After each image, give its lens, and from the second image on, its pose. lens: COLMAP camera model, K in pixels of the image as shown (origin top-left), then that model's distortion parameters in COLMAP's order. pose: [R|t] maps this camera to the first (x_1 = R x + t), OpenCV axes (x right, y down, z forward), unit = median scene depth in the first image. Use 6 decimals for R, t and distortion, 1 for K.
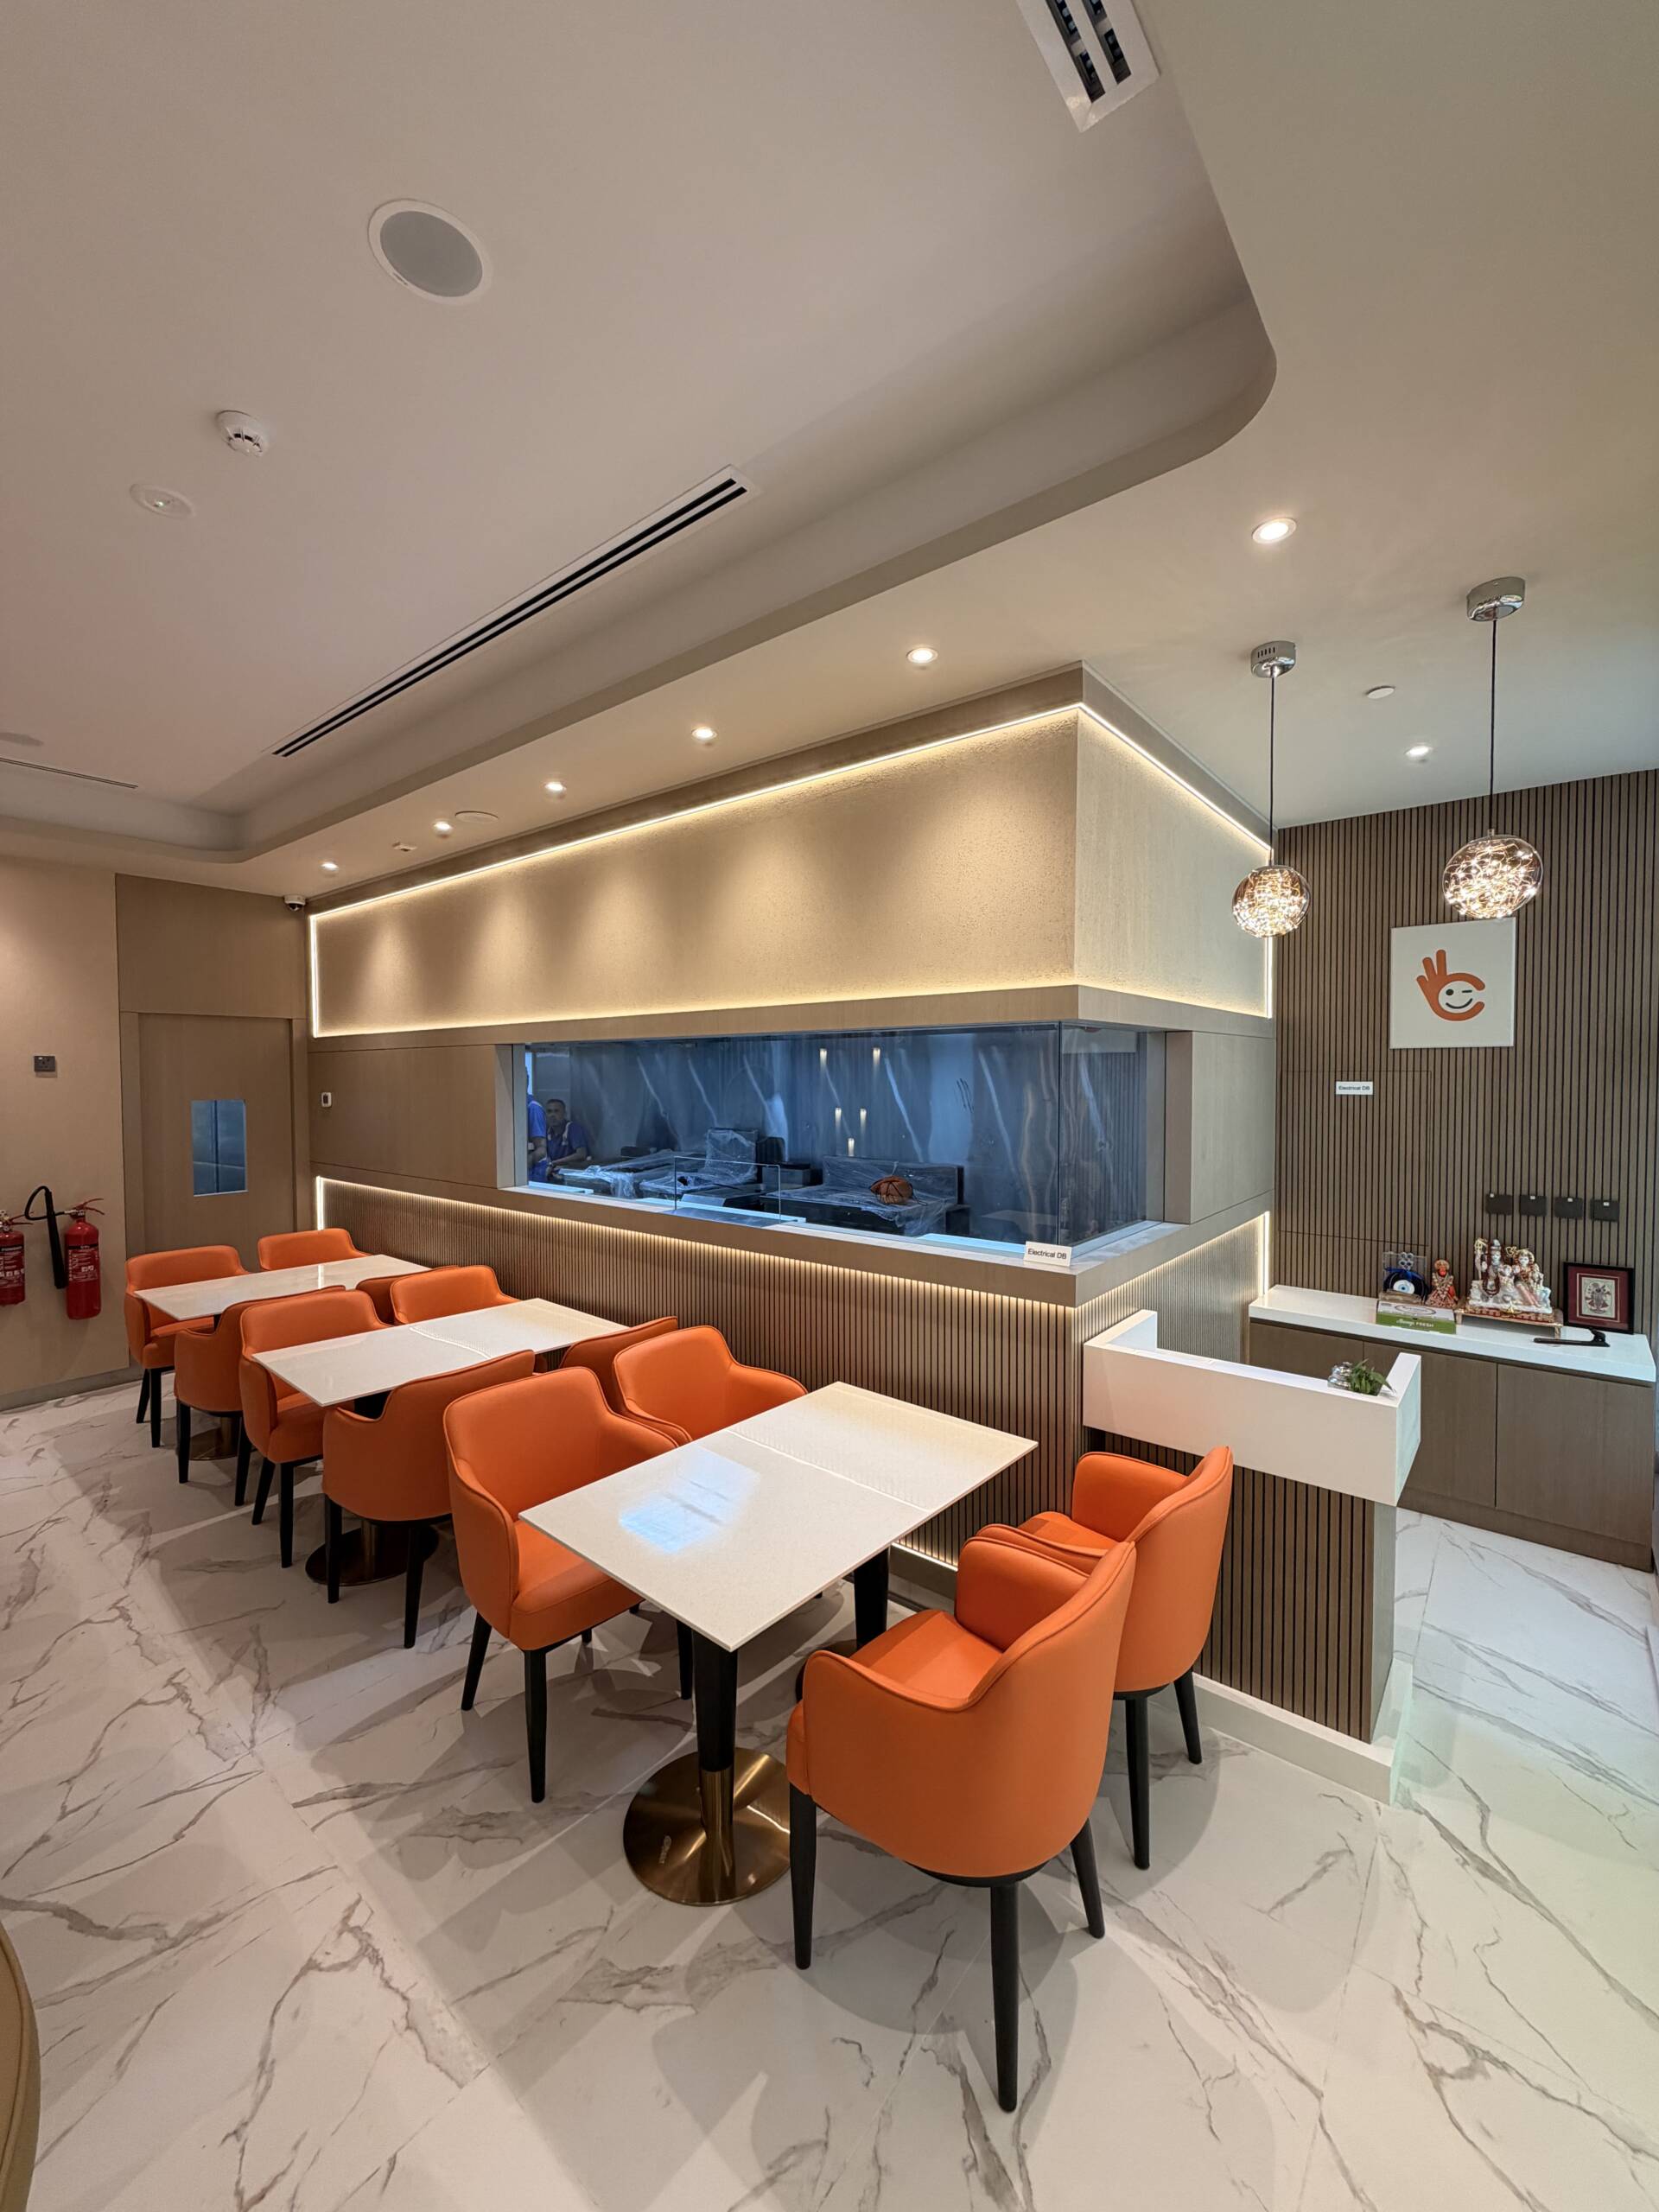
lens RADIAL K [[884.1, 0, 832.1], [0, 884.1, 1098.6], [0, 0, 1]] dist [-0.001903, 0.001031]
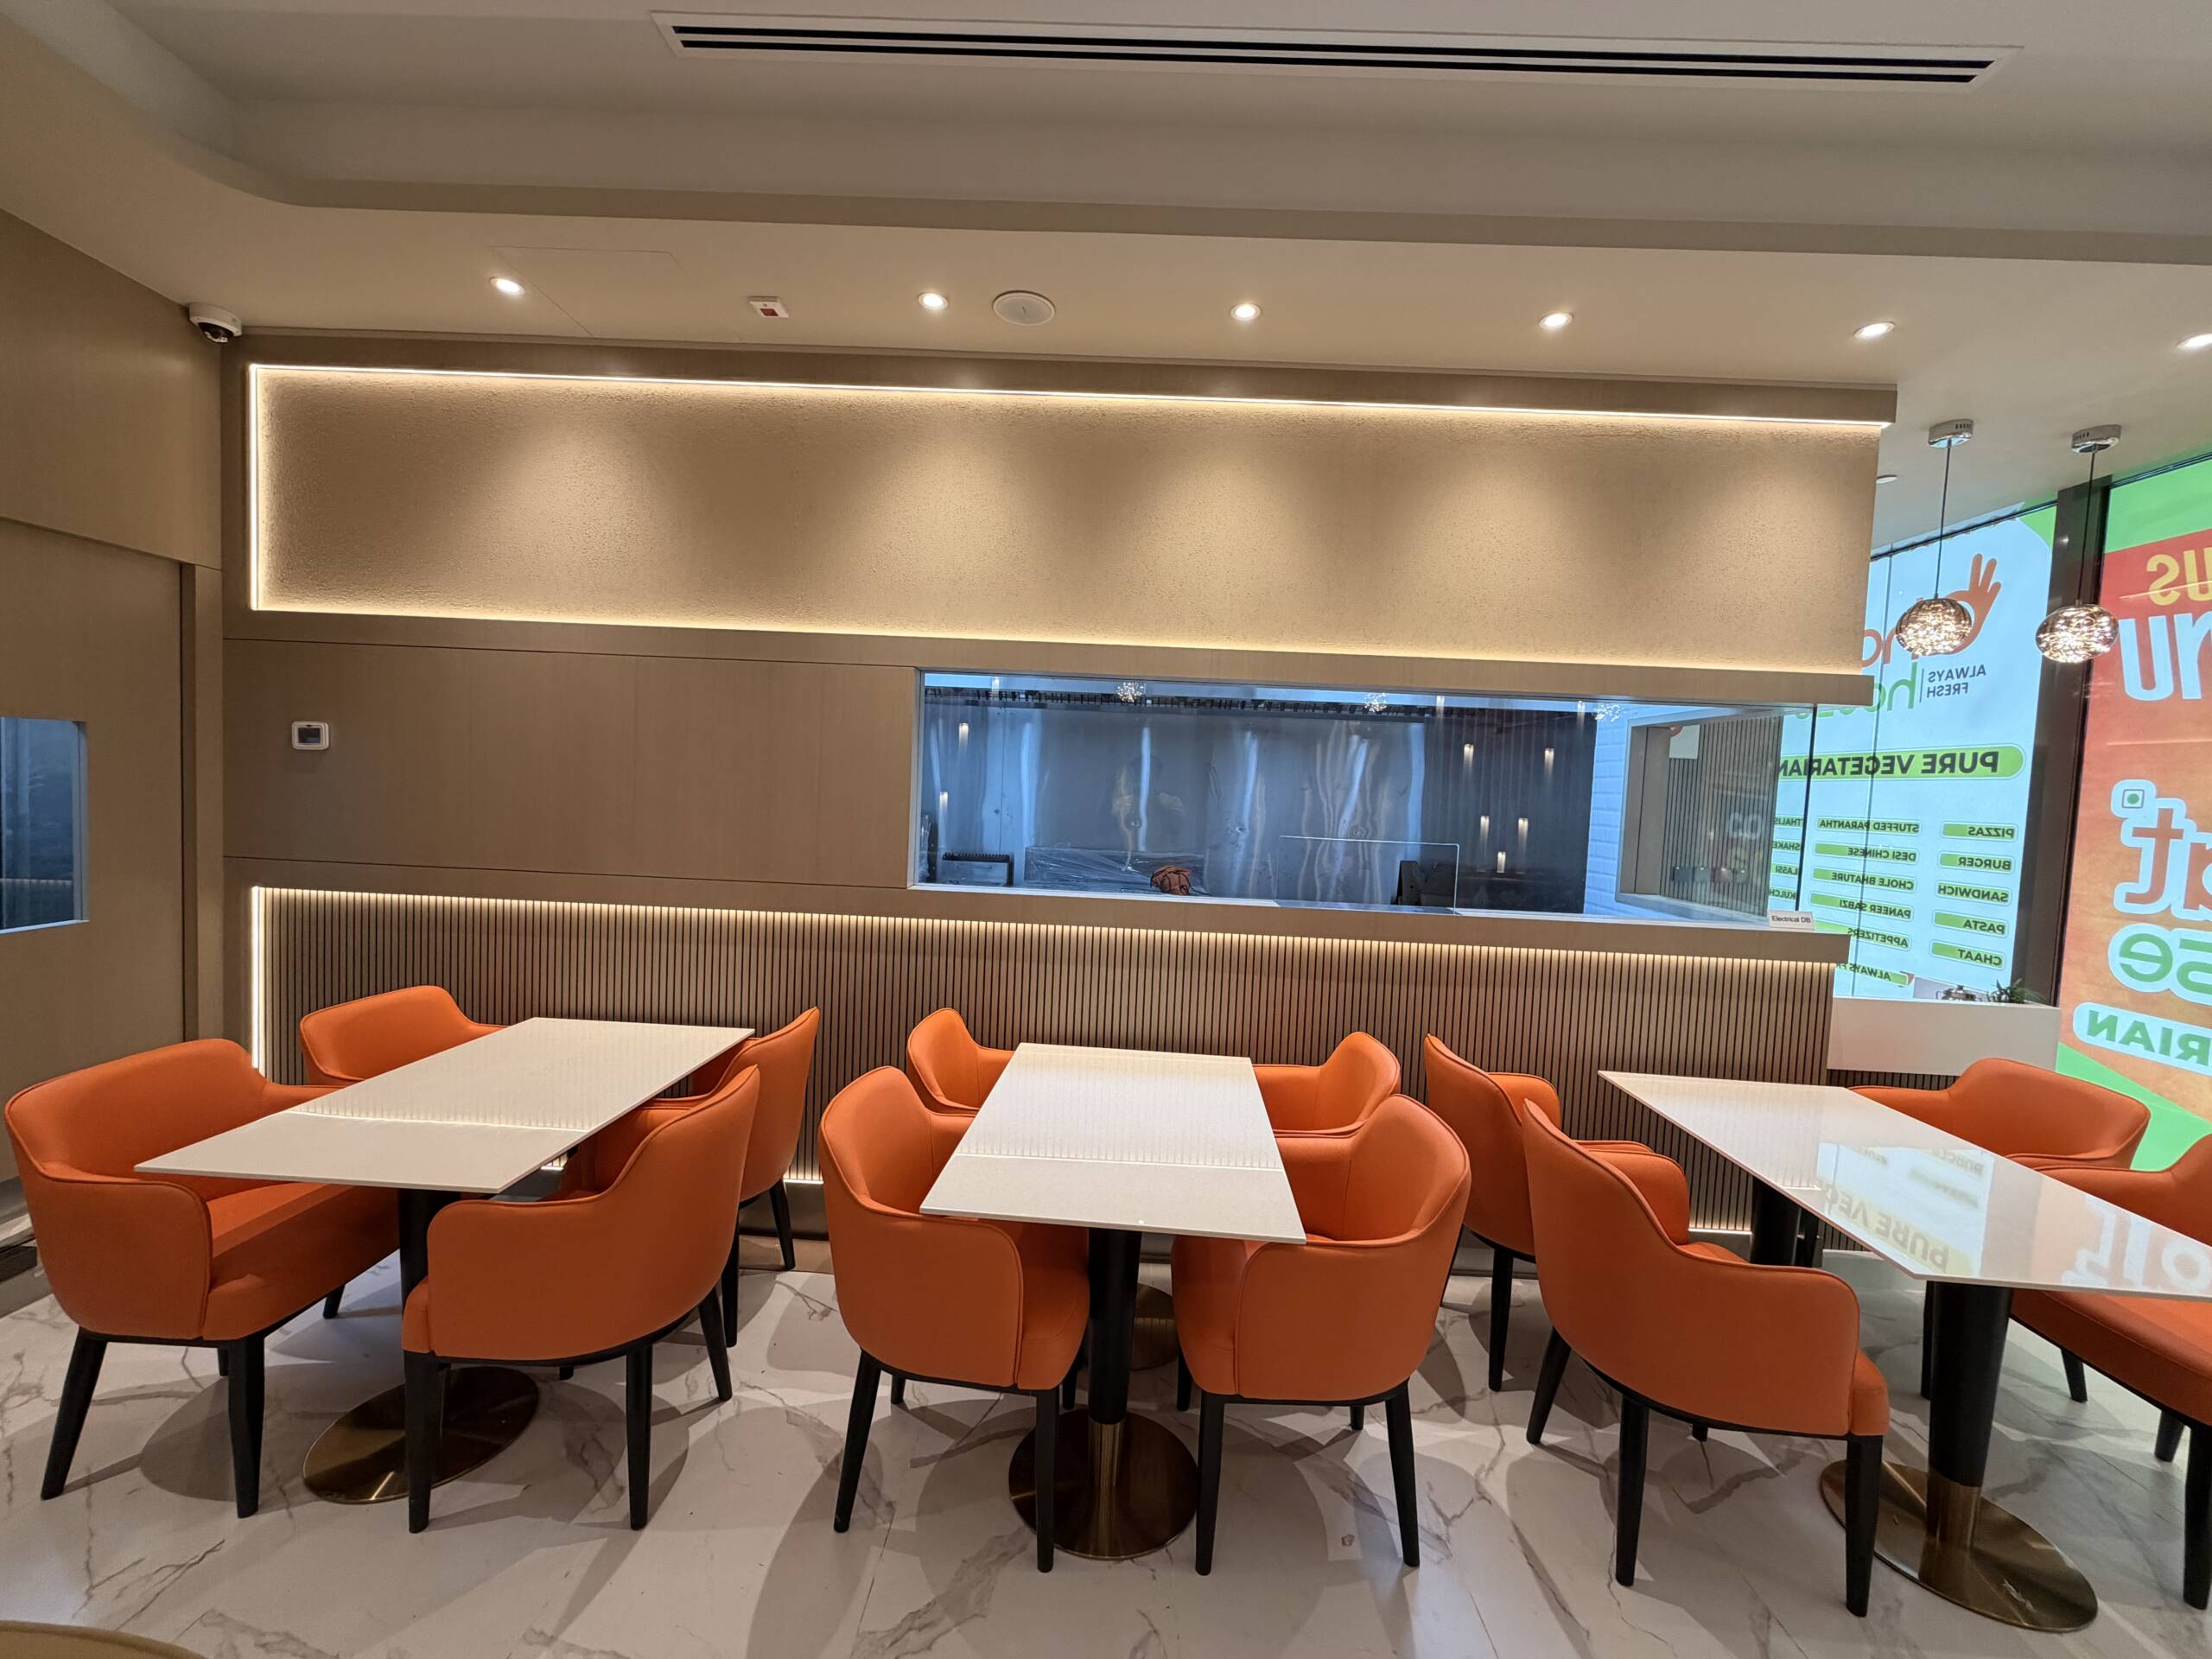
lens RADIAL K [[884.1, 0, 1101.1], [0, 884.1, 828.1], [0, 0, 1]] dist [-0.001903, 0.001031]
pose [[0.792021, 0.007157, 0.610452, -1.045299], [-0.028188, 0.999294, 0.024857, 0.057582], [-0.609843, -0.036895, 0.791663, 0.622102]]
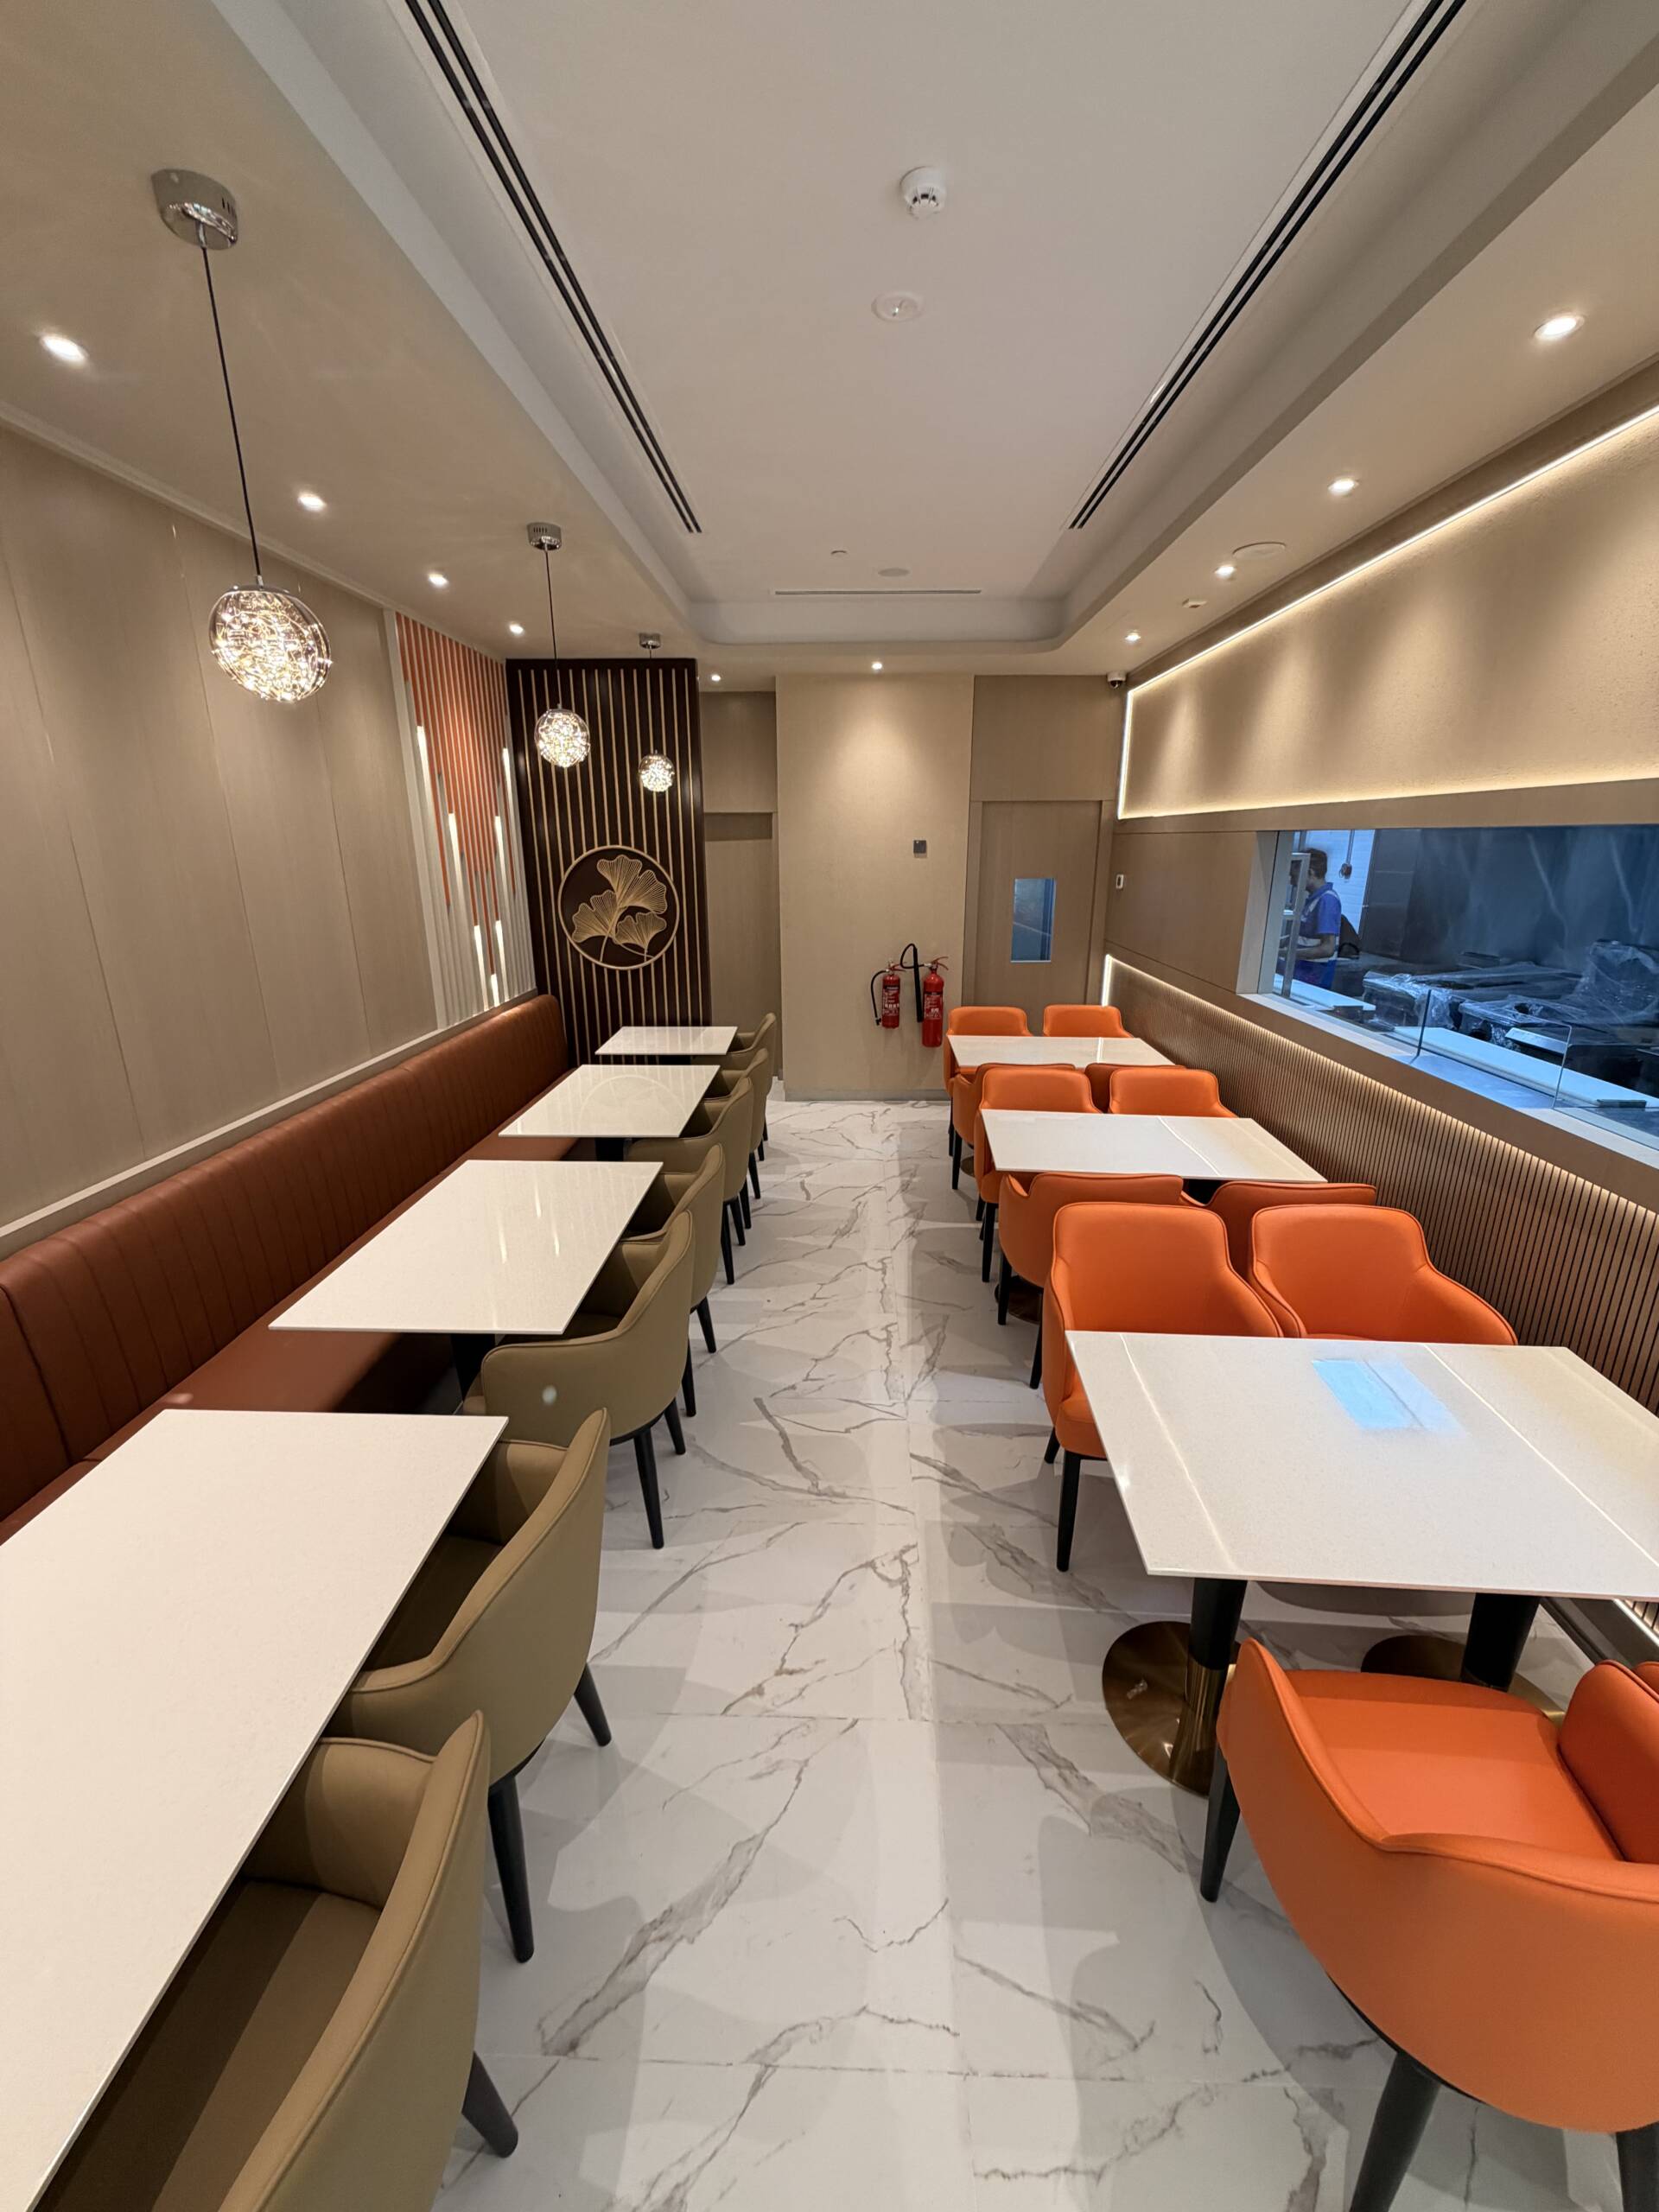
lens RADIAL K [[884.1, 0, 826.4], [0, 884.1, 1101.6], [0, 0, 1]] dist [-0.001903, 0.001031]
pose [[0.600749, 0.231268, -0.765256, 0.154741], [-0.024513, 0.962121, 0.271520, -0.047898], [0.799062, -0.144356, 0.583662, 0.156344]]
